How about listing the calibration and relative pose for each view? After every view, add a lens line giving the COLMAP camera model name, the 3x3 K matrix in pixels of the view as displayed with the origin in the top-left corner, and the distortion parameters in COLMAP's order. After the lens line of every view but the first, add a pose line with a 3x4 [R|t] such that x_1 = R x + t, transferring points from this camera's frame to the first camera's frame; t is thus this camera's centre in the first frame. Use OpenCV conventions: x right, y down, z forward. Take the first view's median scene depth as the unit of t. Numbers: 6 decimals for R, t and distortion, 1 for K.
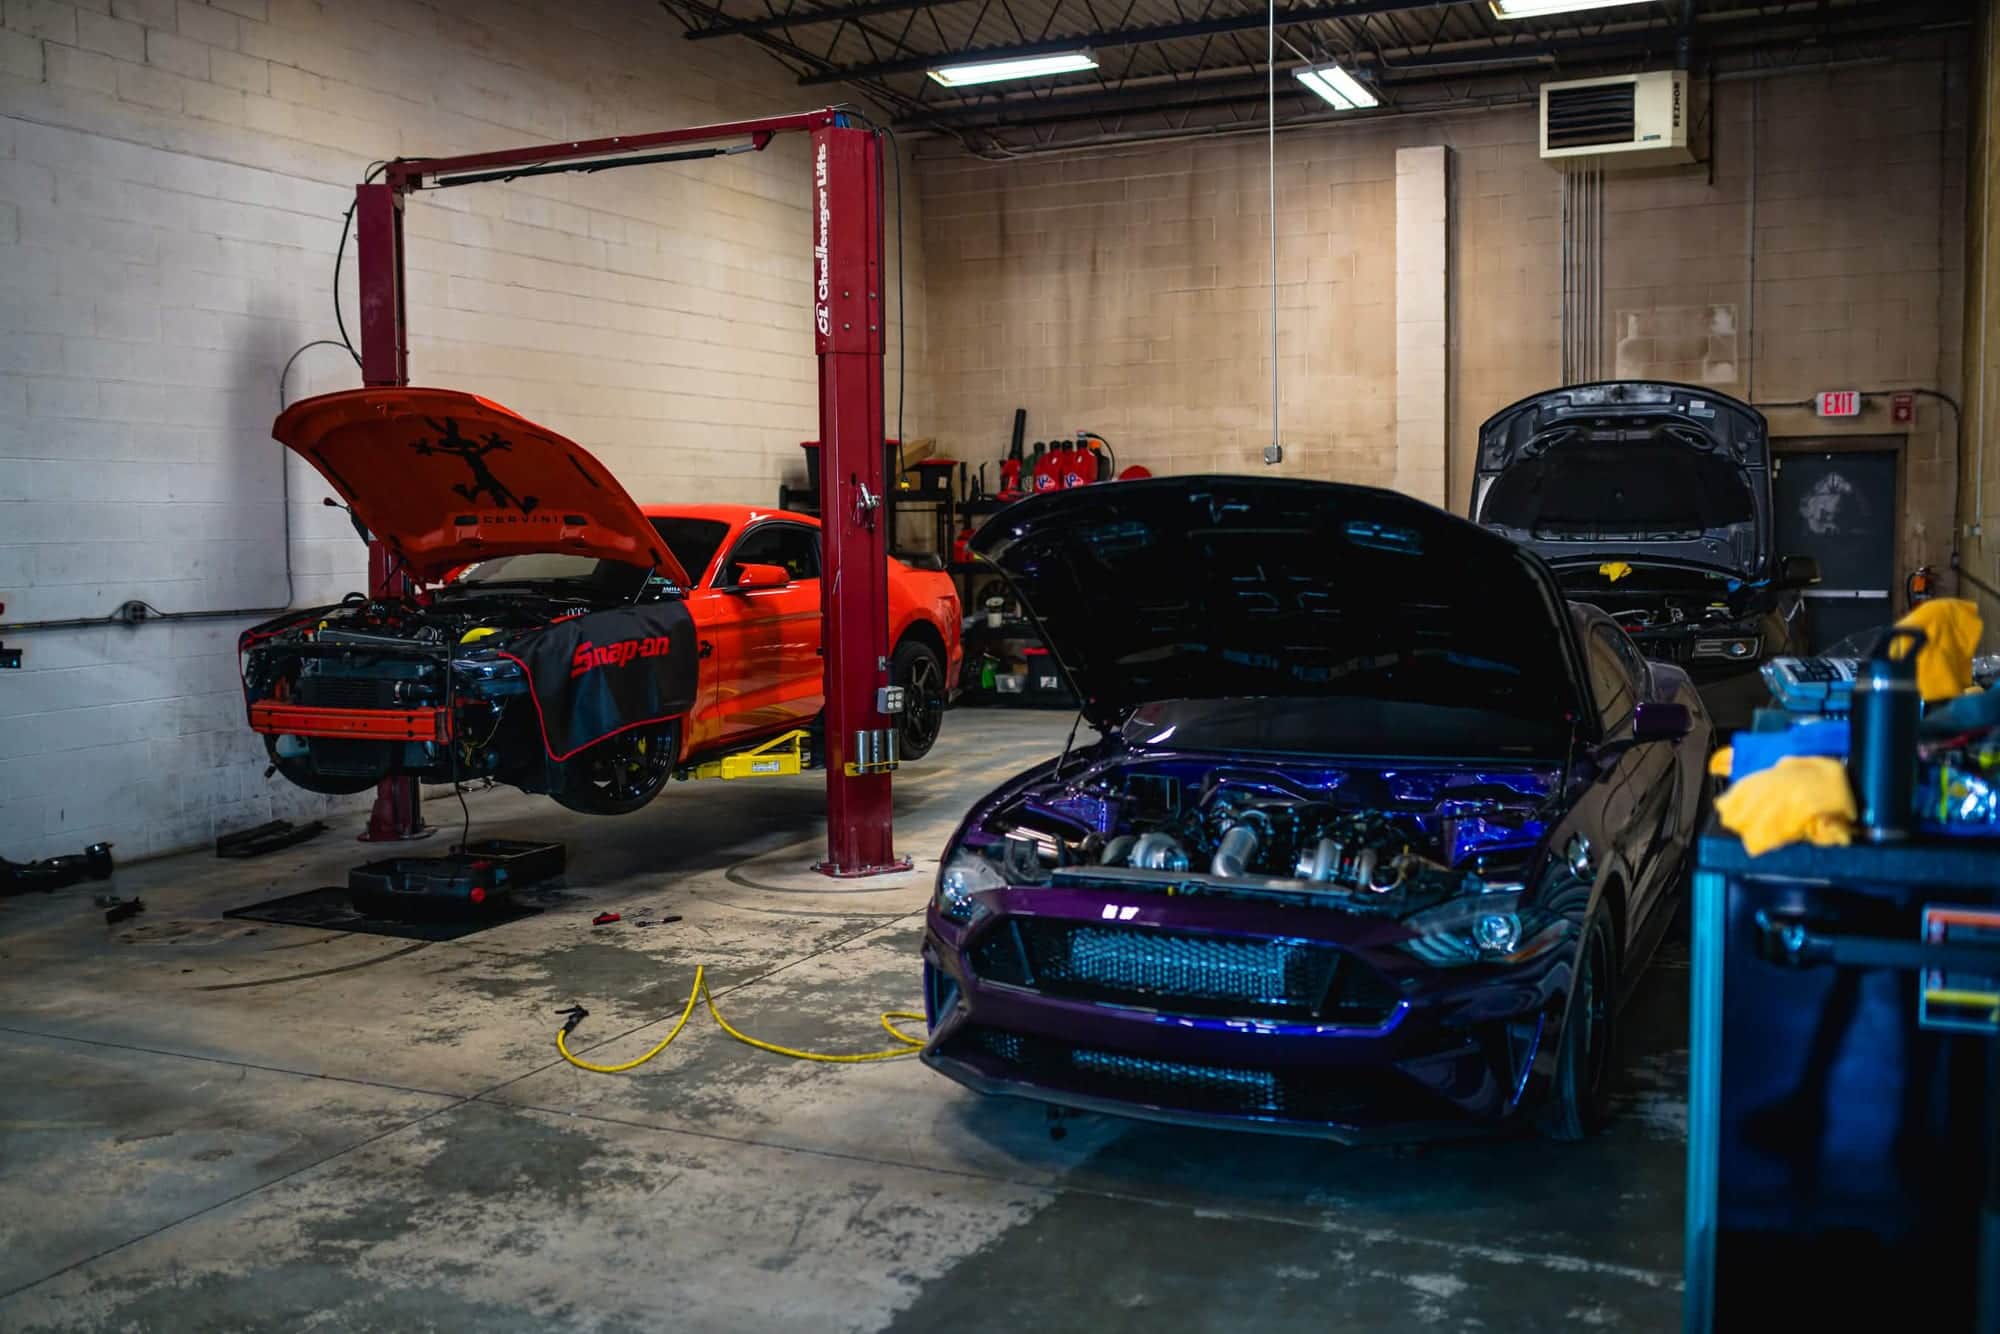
lens RADIAL K [[1860.5, 0, 1005.8], [0, 1860.5, 666.1], [0, 0, 1]] dist [-0.015996, 0.000000]
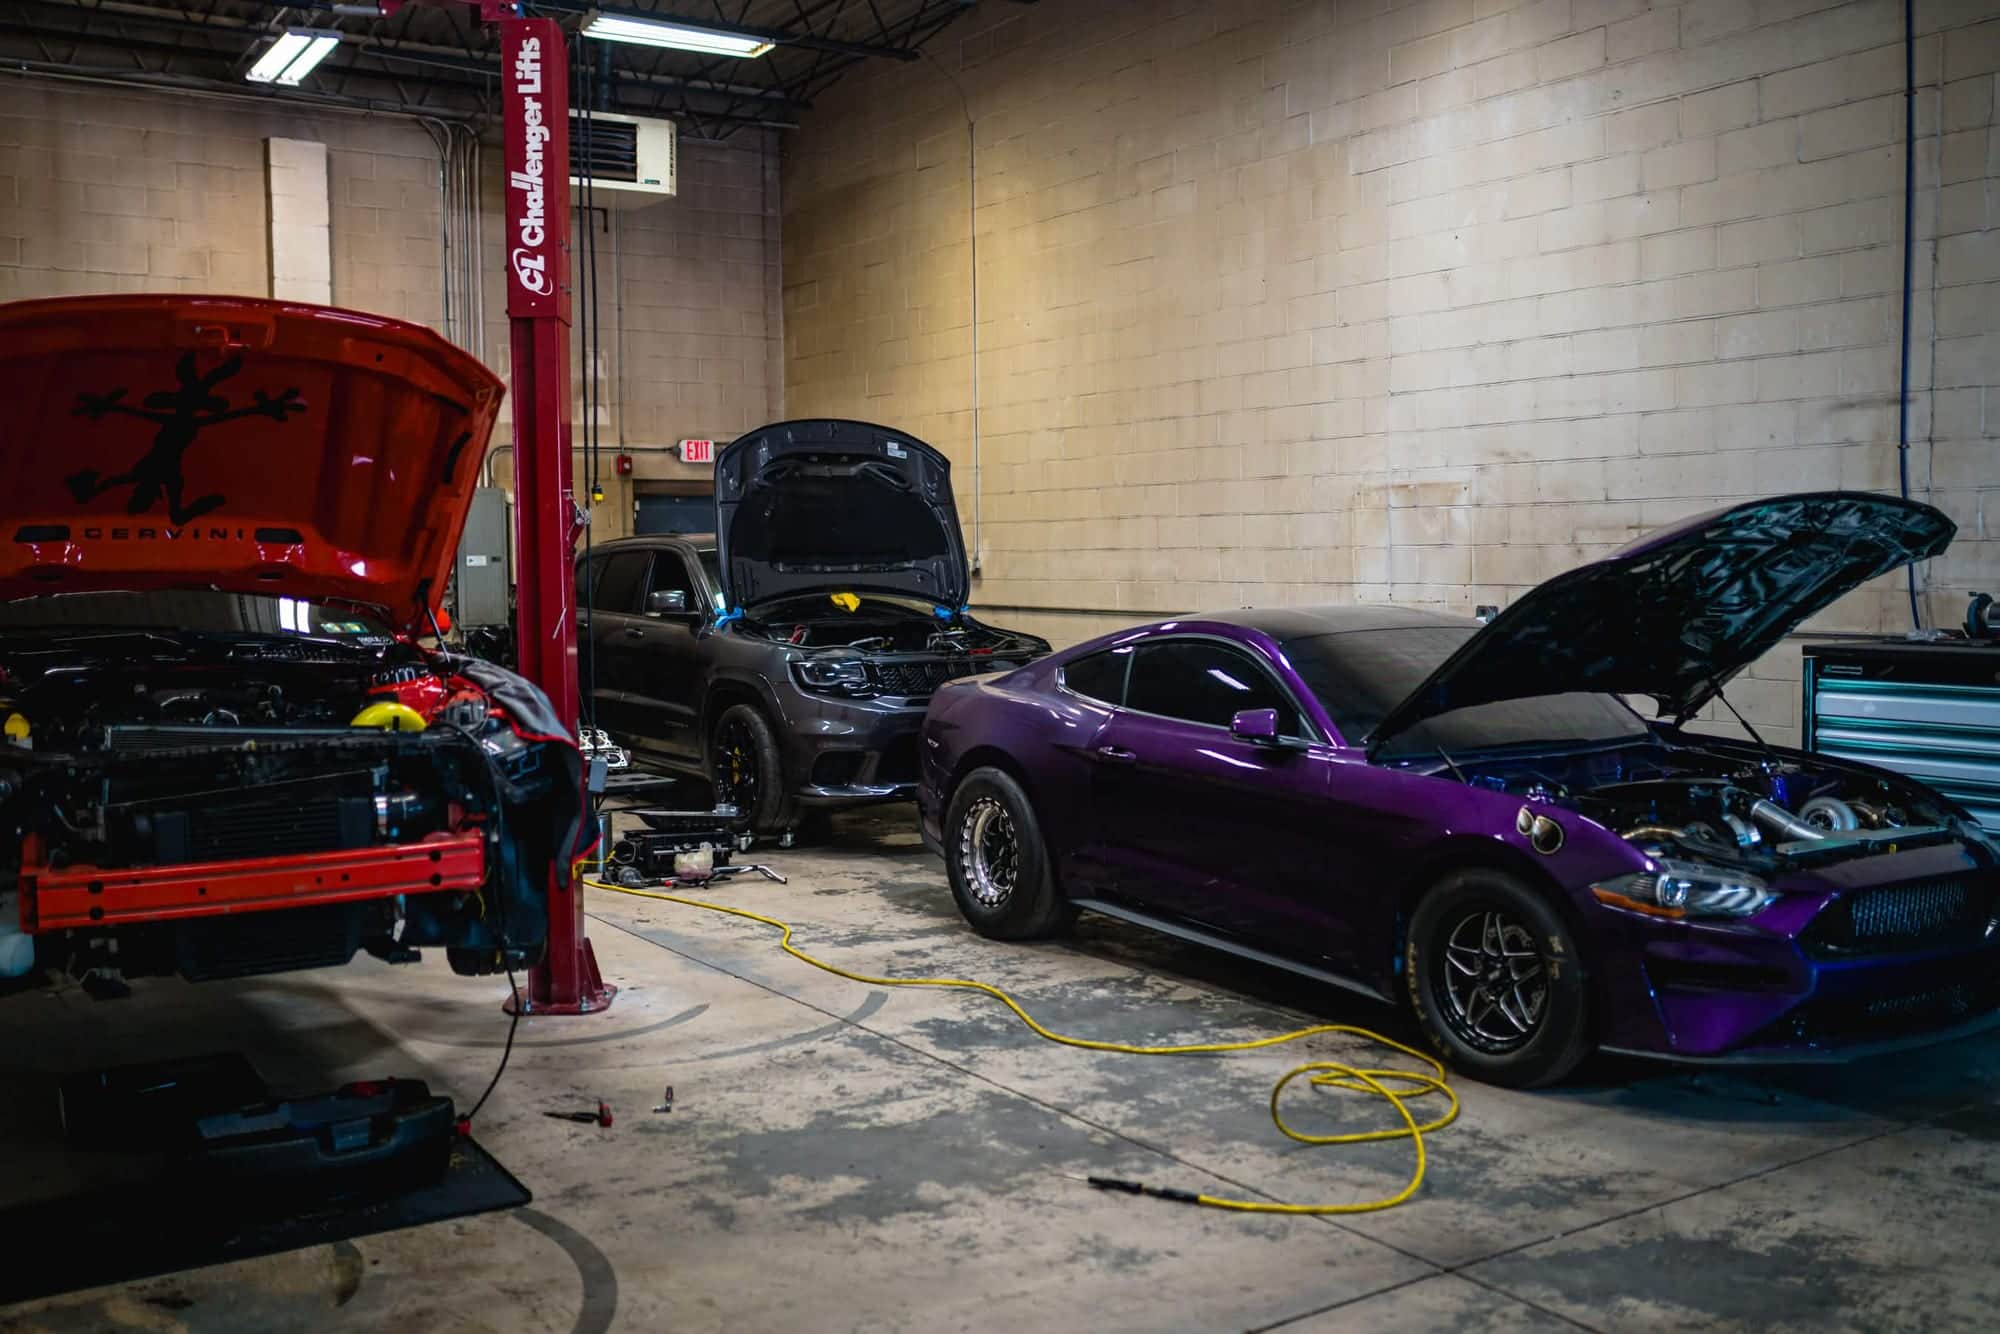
lens RADIAL K [[1860.5, 0, 1004.5], [0, 1860.5, 662.8], [0, 0, 1]] dist [-0.015996, 0.000000]
pose [[0.539165, -0.044785, 0.841009, -0.902207], [0.070906, 0.997454, 0.007659, -0.031970], [-0.839210, 0.055503, 0.540967, 0.640651]]
